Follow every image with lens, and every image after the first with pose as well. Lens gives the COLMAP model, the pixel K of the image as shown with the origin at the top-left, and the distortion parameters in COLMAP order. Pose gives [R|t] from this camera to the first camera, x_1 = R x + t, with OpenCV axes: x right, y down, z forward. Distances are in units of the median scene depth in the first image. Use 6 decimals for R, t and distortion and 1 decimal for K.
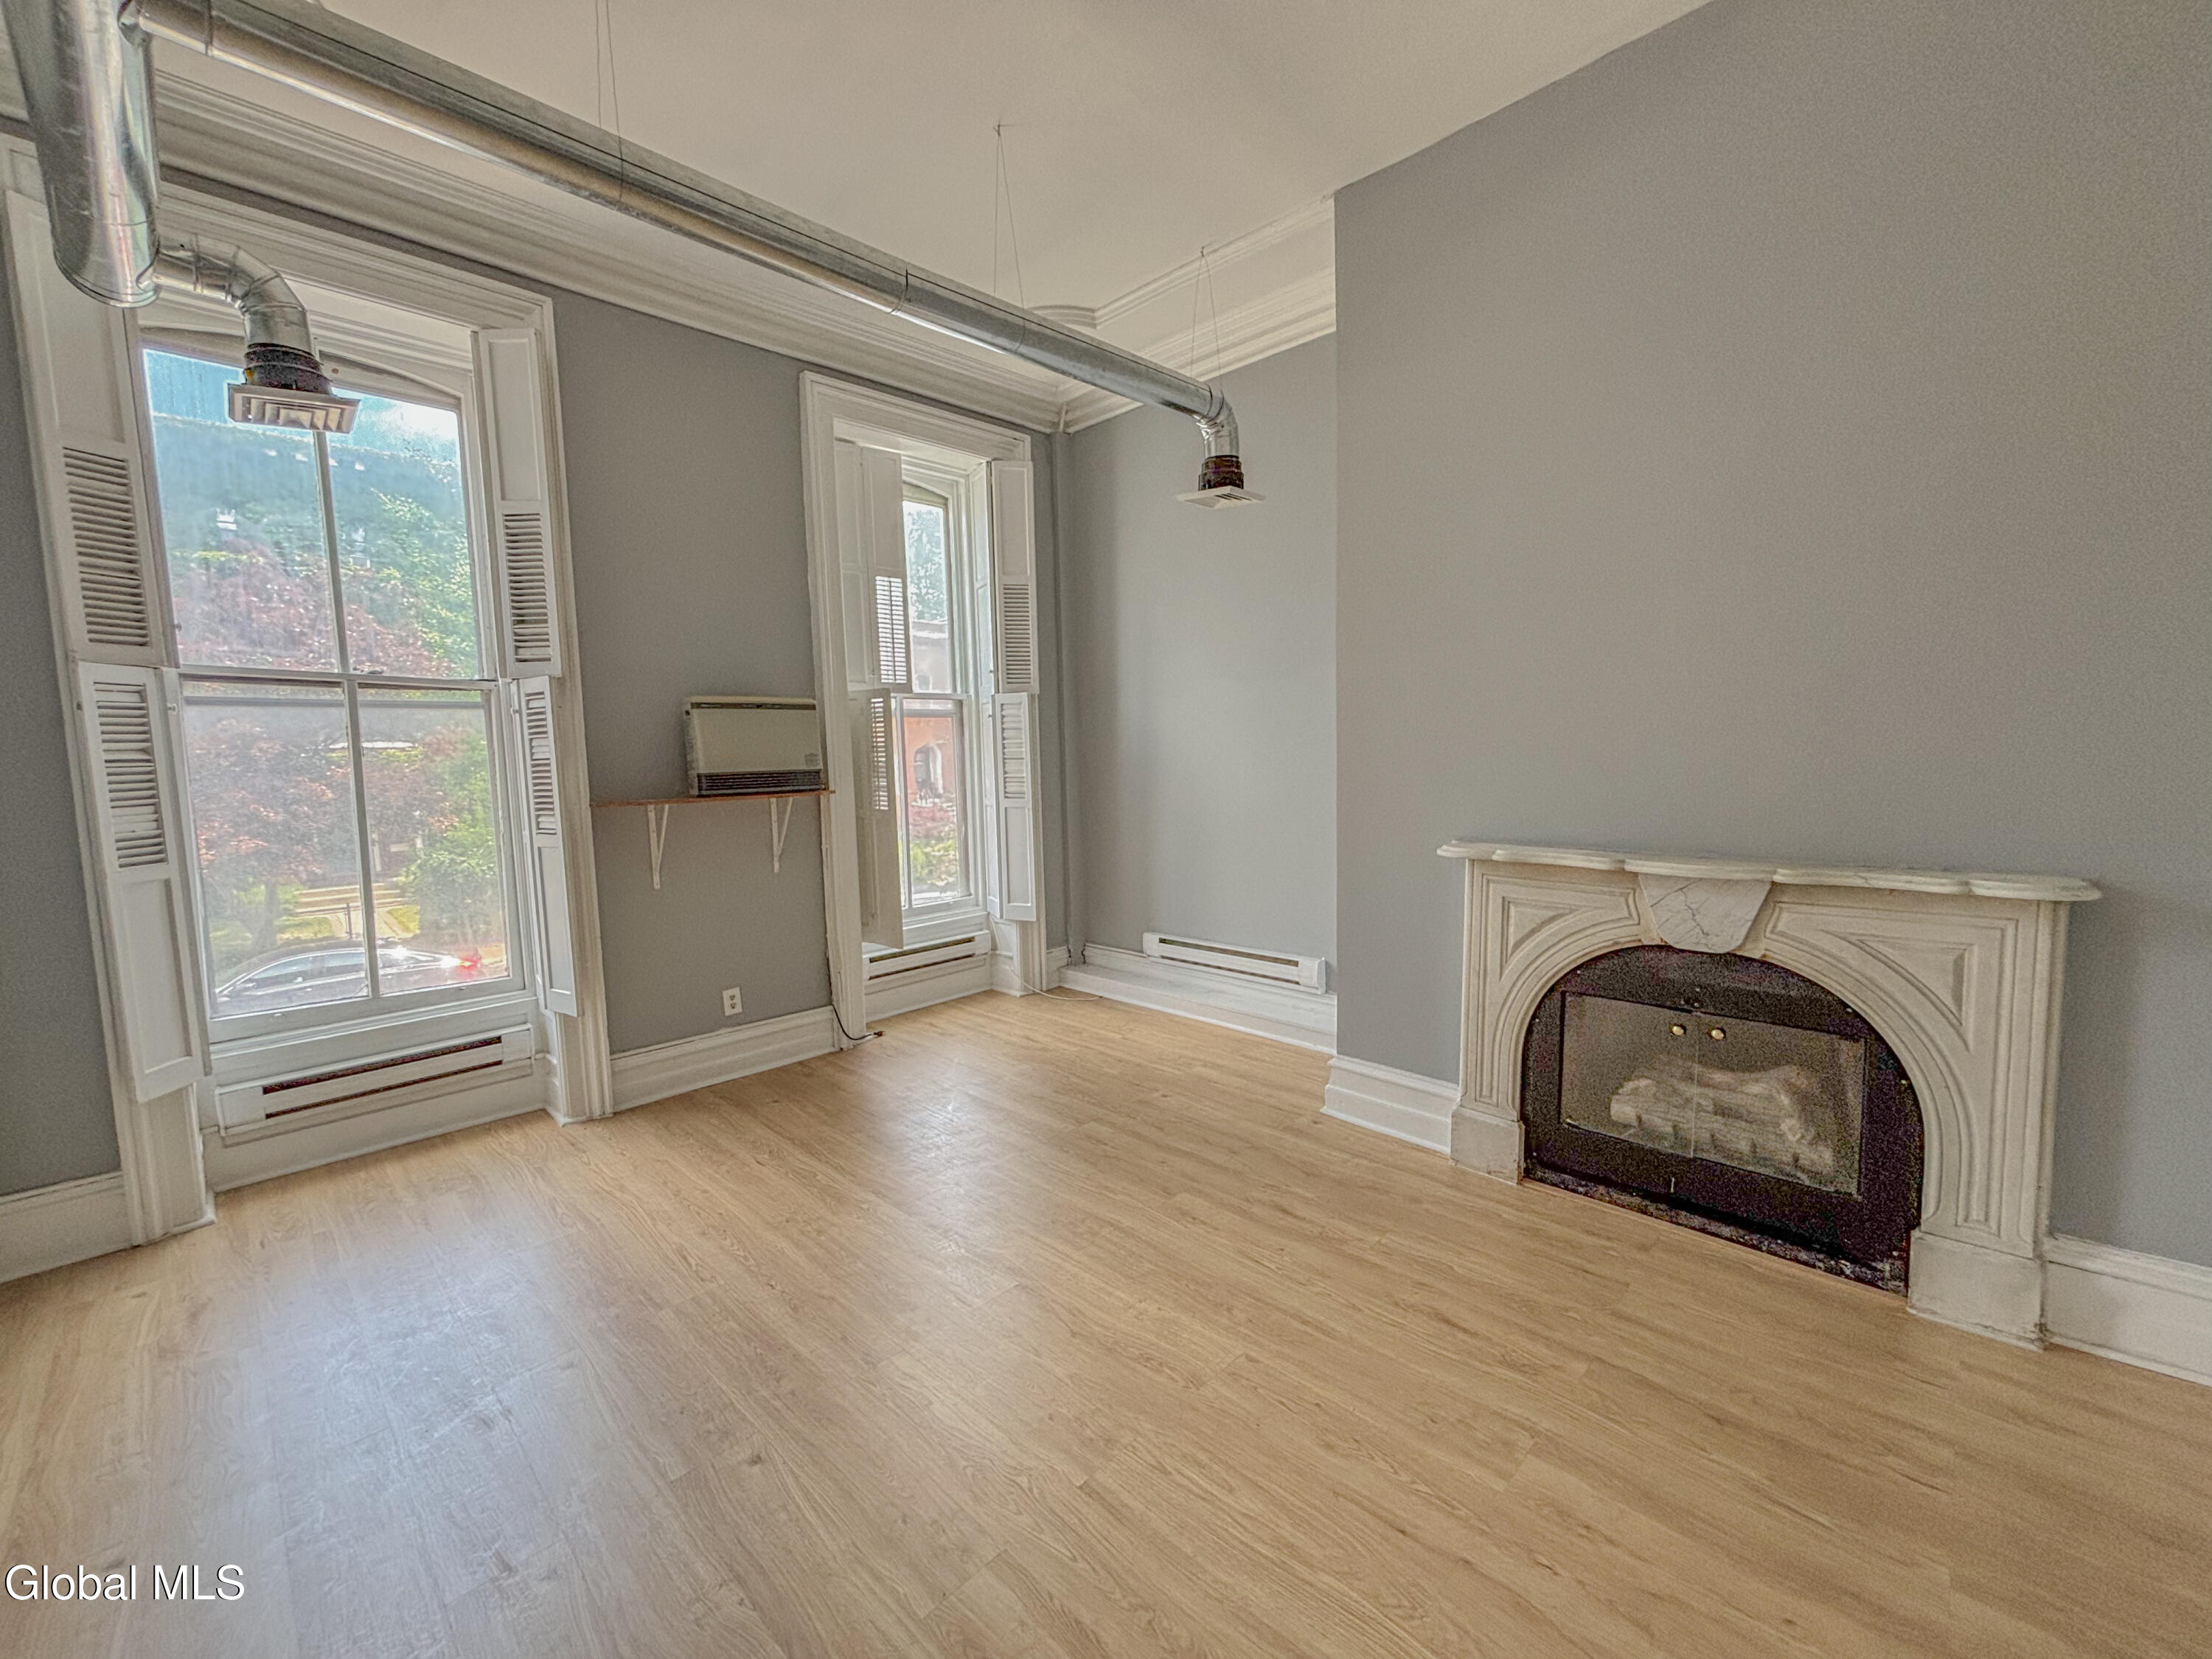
lens RADIAL K [[897.9, 0, 1106.0], [0, 897.9, 829.5], [0, 0, 1]] dist [-0.000700, 0.000239]
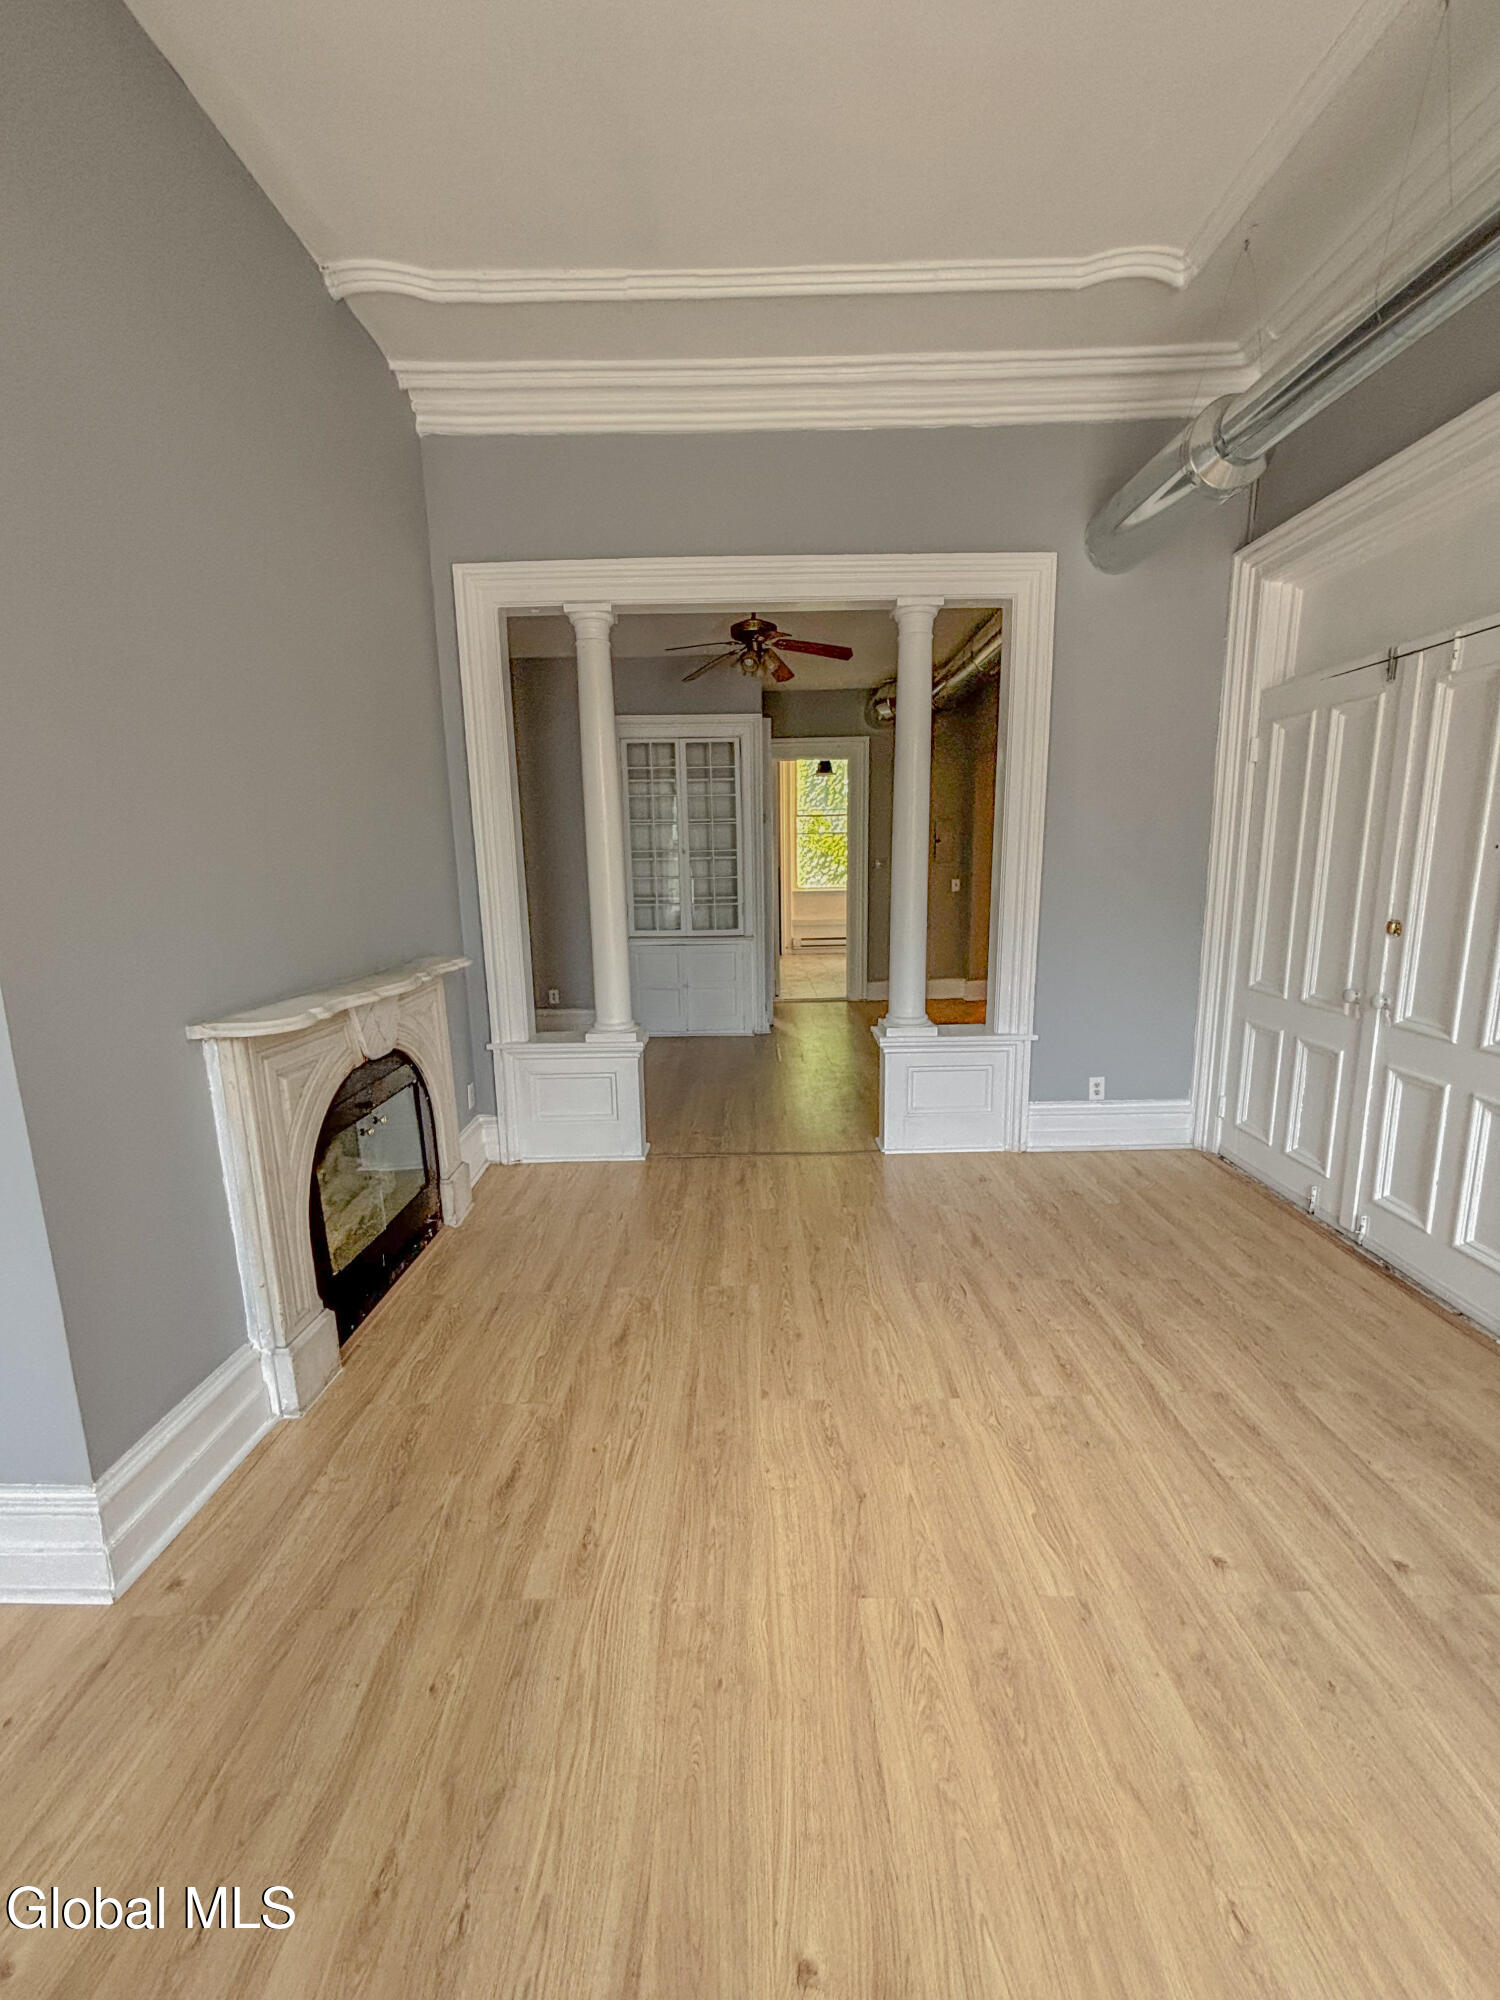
lens RADIAL K [[811.8, 0, 750.0], [0, 811.8, 1000.0], [0, 0, 1]] dist [-0.000700, 0.000239]
pose [[-0.699622, -0.087127, 0.709181, -0.467844], [0.105828, 0.968955, 0.223443, -0.132739], [-0.706633, 0.231377, -0.668681, 1.402450]]
